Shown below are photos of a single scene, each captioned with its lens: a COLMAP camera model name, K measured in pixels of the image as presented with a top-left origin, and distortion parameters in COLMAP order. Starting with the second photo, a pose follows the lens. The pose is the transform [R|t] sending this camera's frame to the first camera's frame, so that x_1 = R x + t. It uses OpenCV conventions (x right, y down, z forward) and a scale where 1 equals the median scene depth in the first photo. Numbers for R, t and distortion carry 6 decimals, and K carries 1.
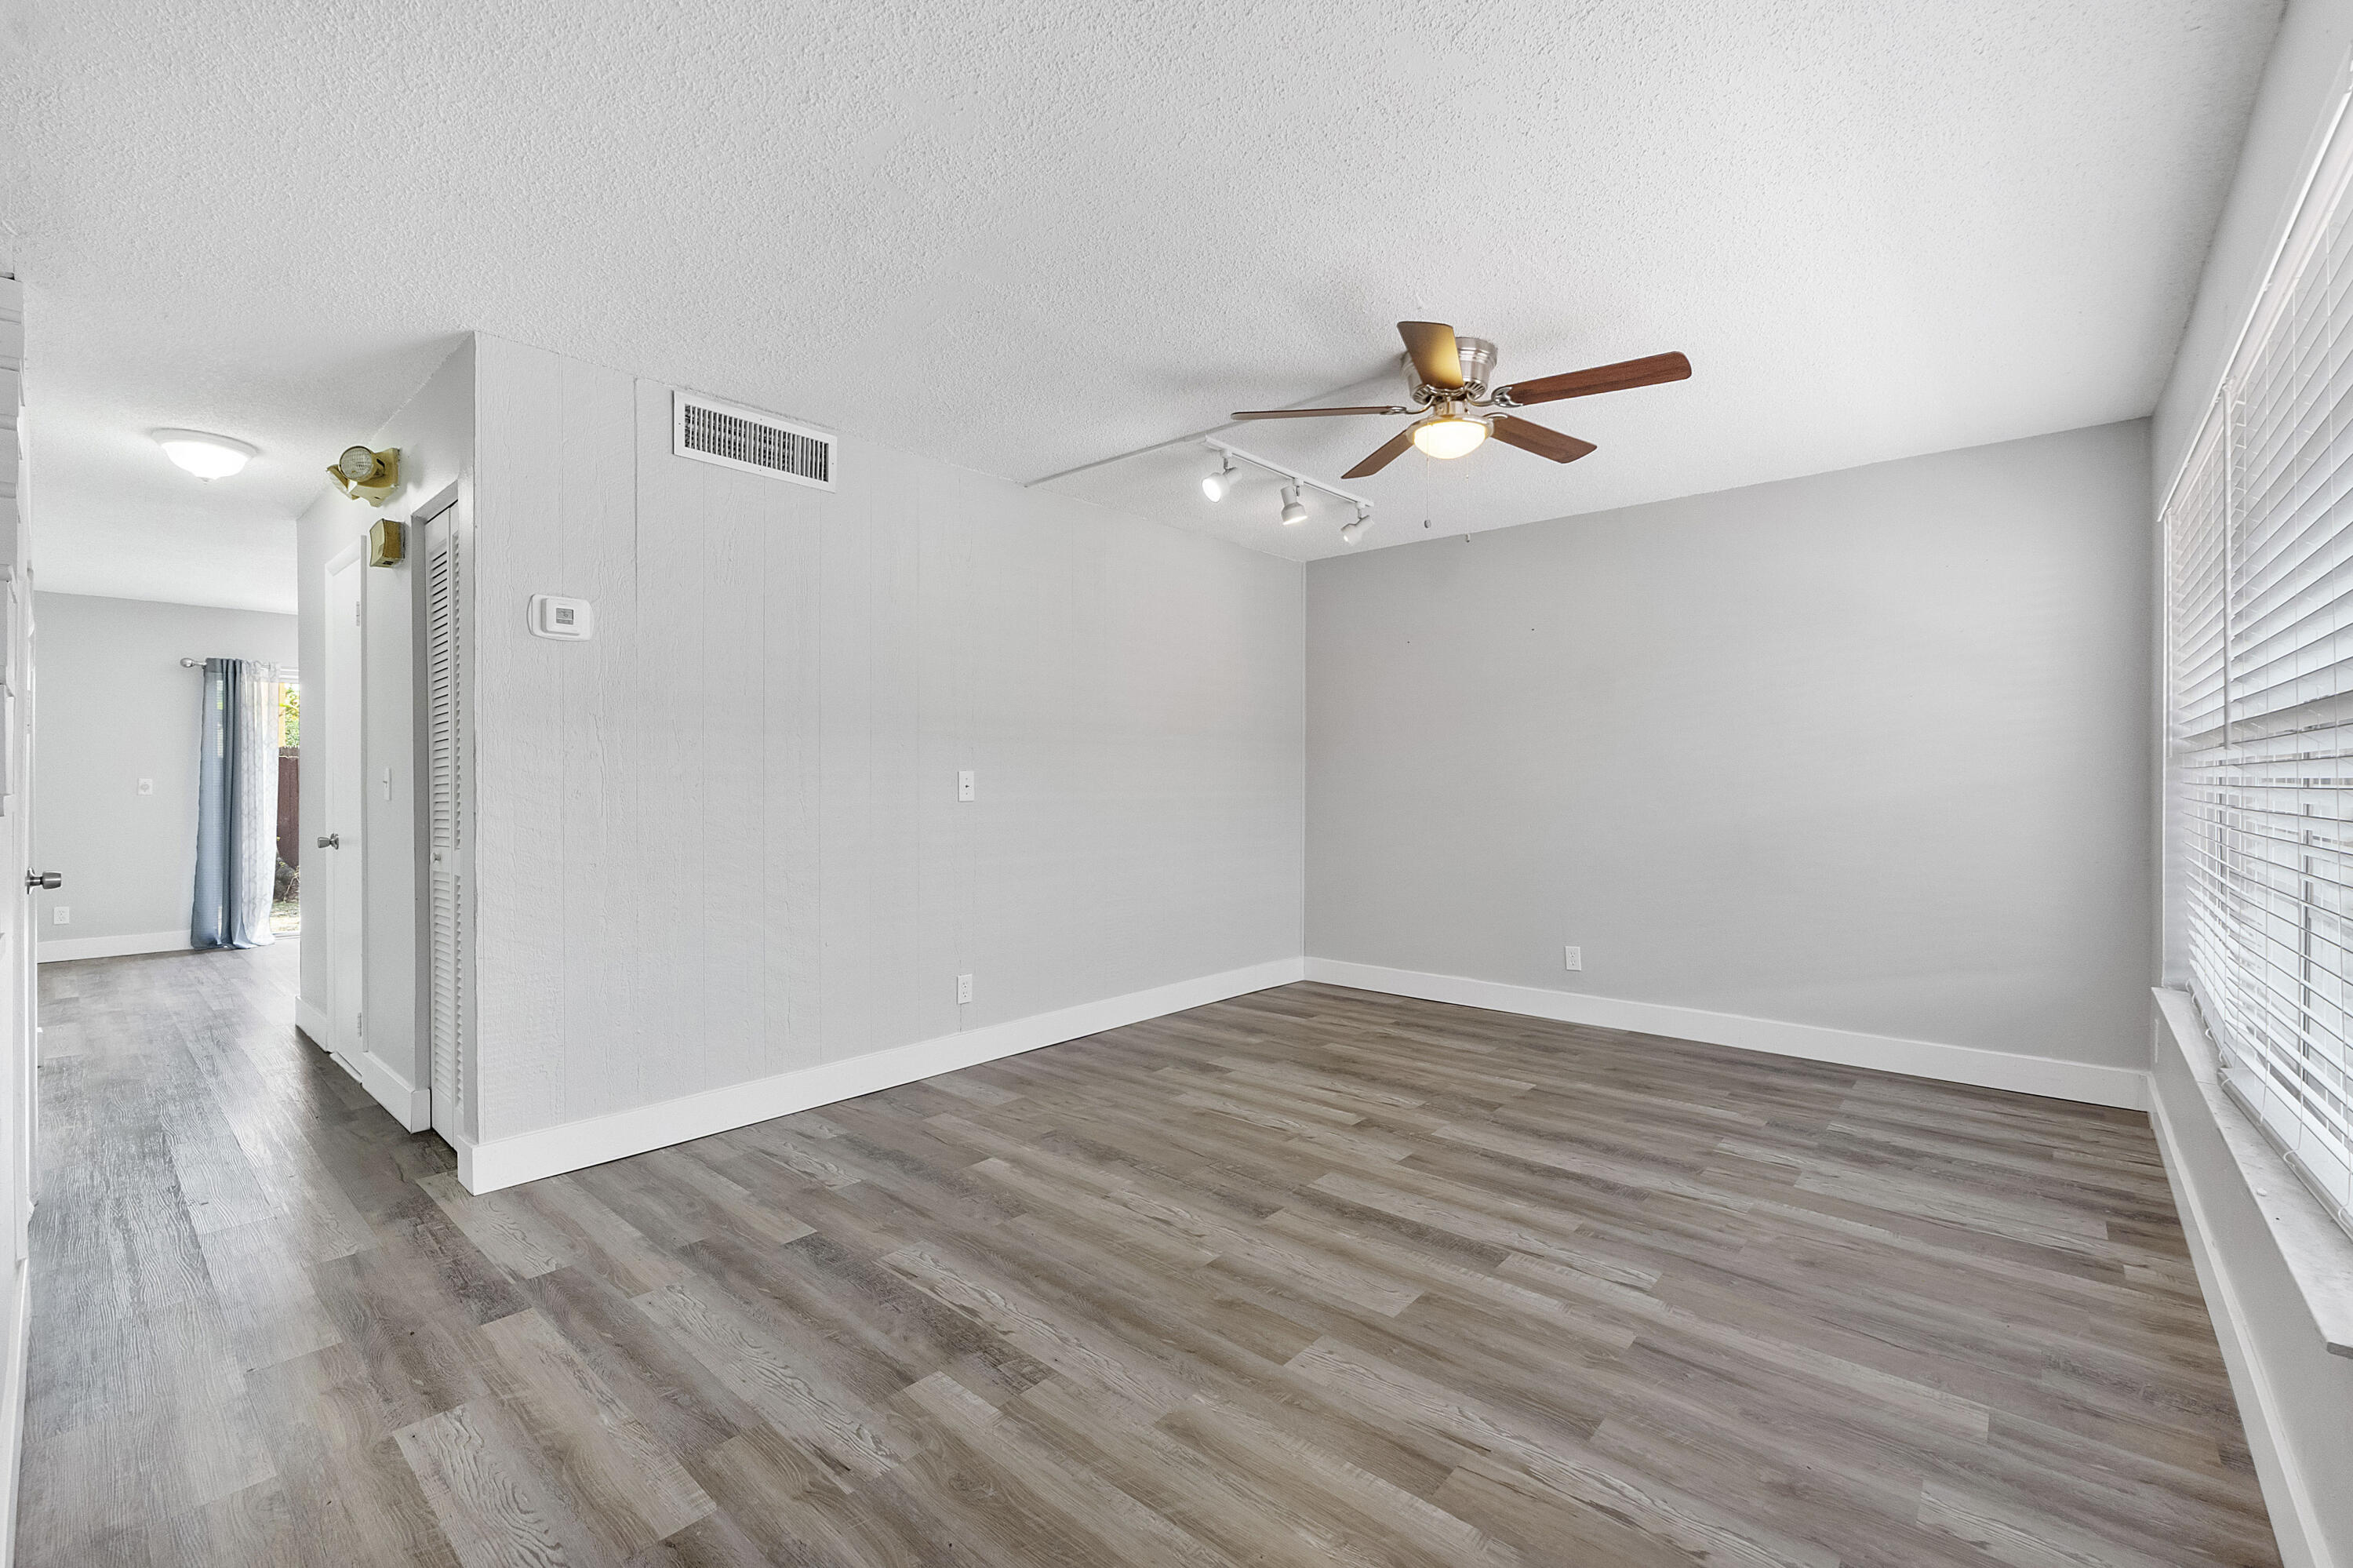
lens RADIAL K [[998.3, 0, 1187.8], [0, 998.3, 785.1], [0, 0, 1]] dist [-0.009907, -0.000188]
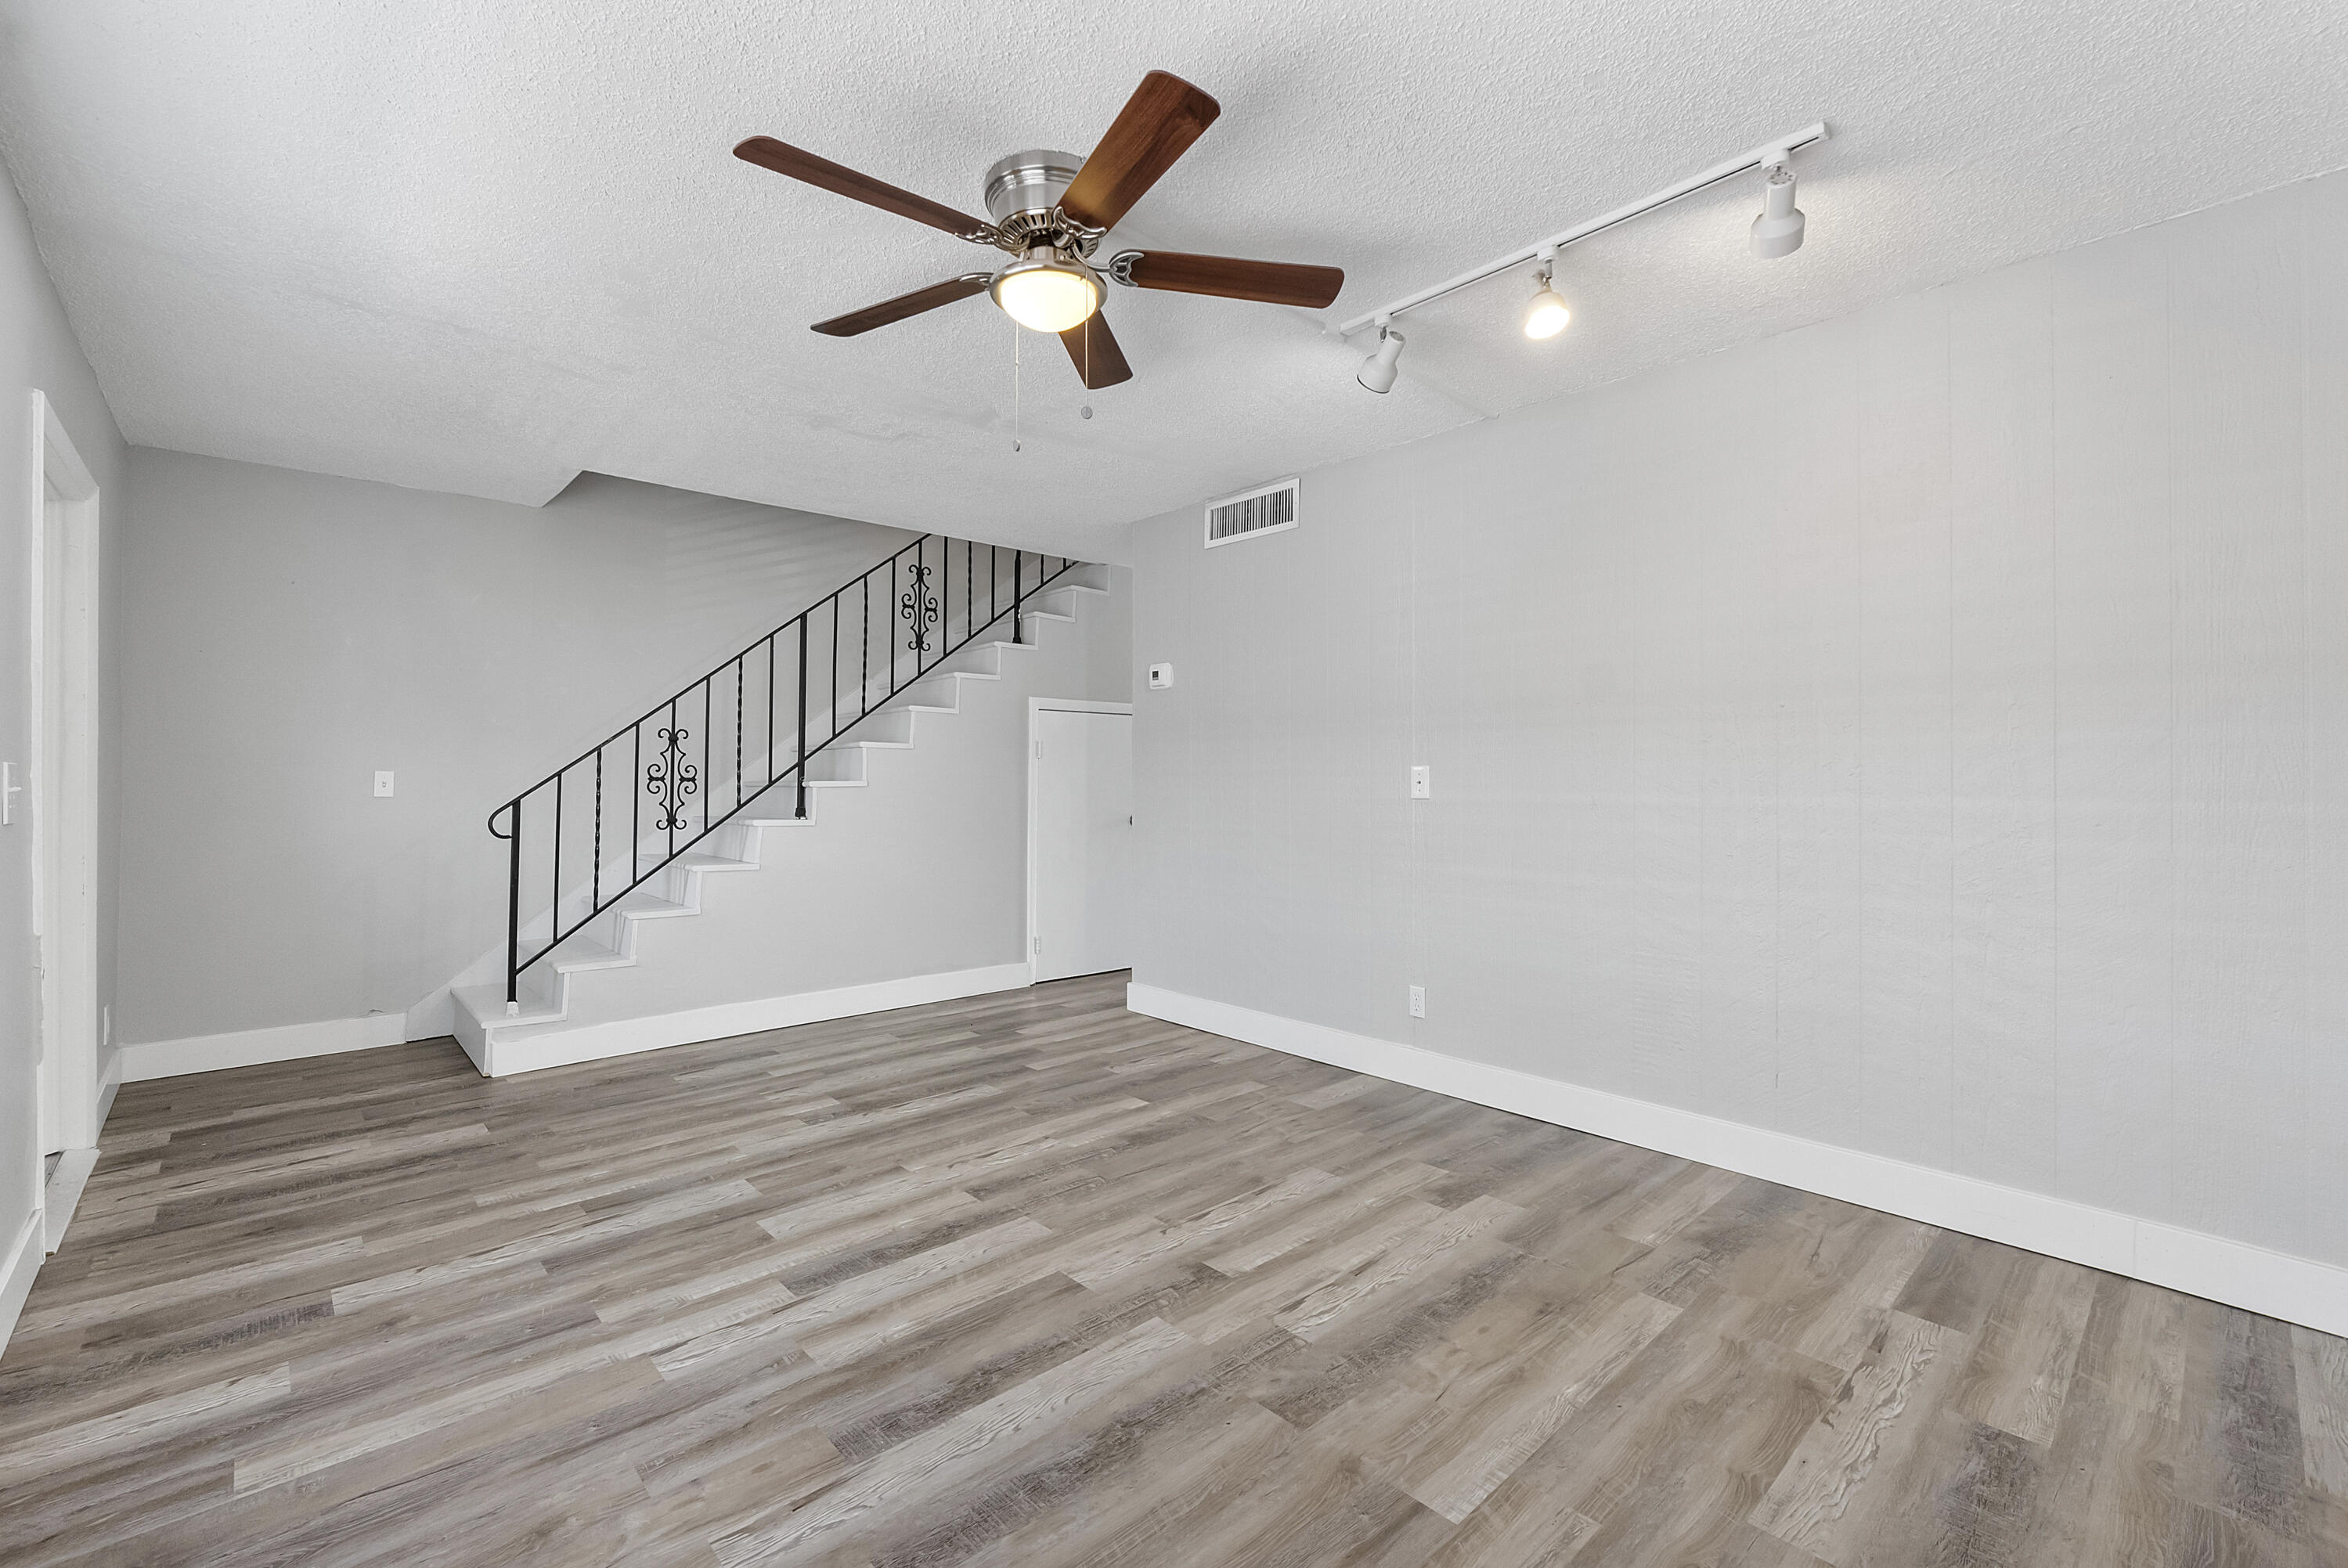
lens RADIAL K [[1002.4, 0, 1161.1], [0, 1002.4, 764.7], [0, 0, 1]] dist [-0.010382, 0.000096]
pose [[-0.118336, -0.013481, -0.992882, 0.958843], [-0.007460, 0.999892, -0.012687, -0.001879], [0.992946, 0.005905, -0.118423, 1.153620]]
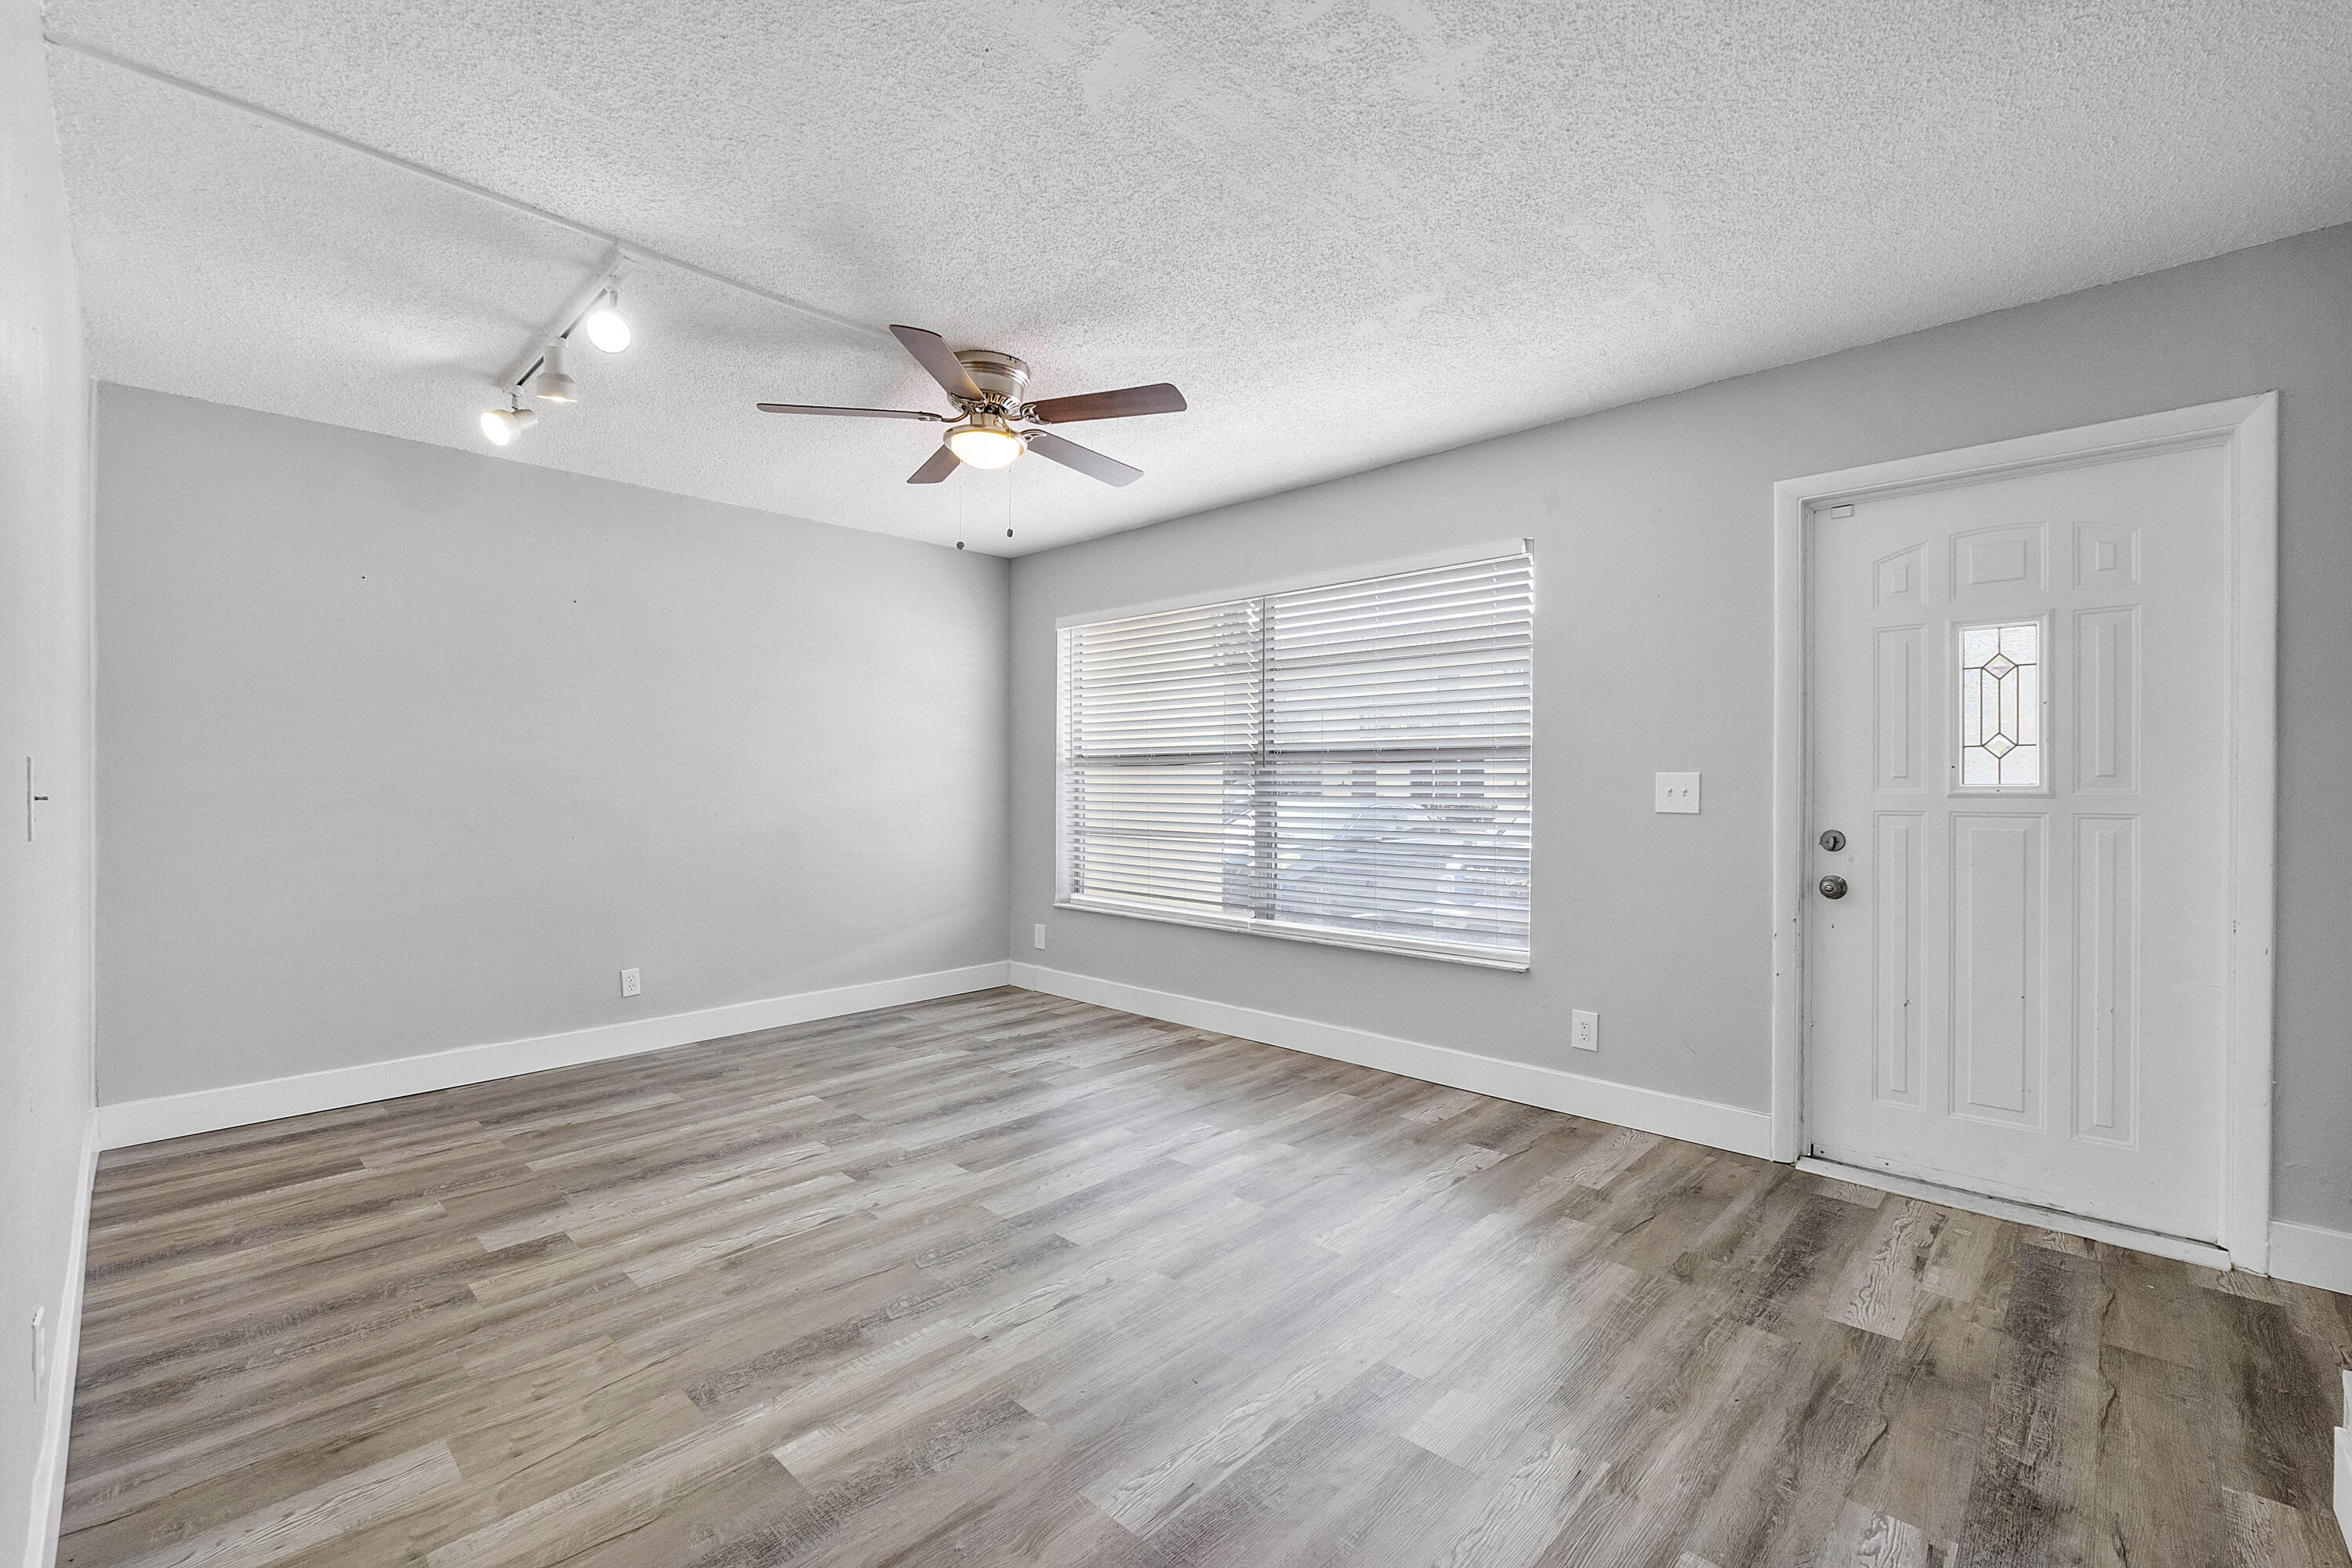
lens RADIAL K [[997.8, 0, 1180.5], [0, 997.8, 778.8], [0, 0, 1]] dist [-0.009907, -0.000188]
pose [[0.040138, 0.000640, 0.999194, -0.748102], [0.005660, 0.999984, -0.000868, -0.004167], [-0.999178, 0.005690, 0.040133, 0.749338]]
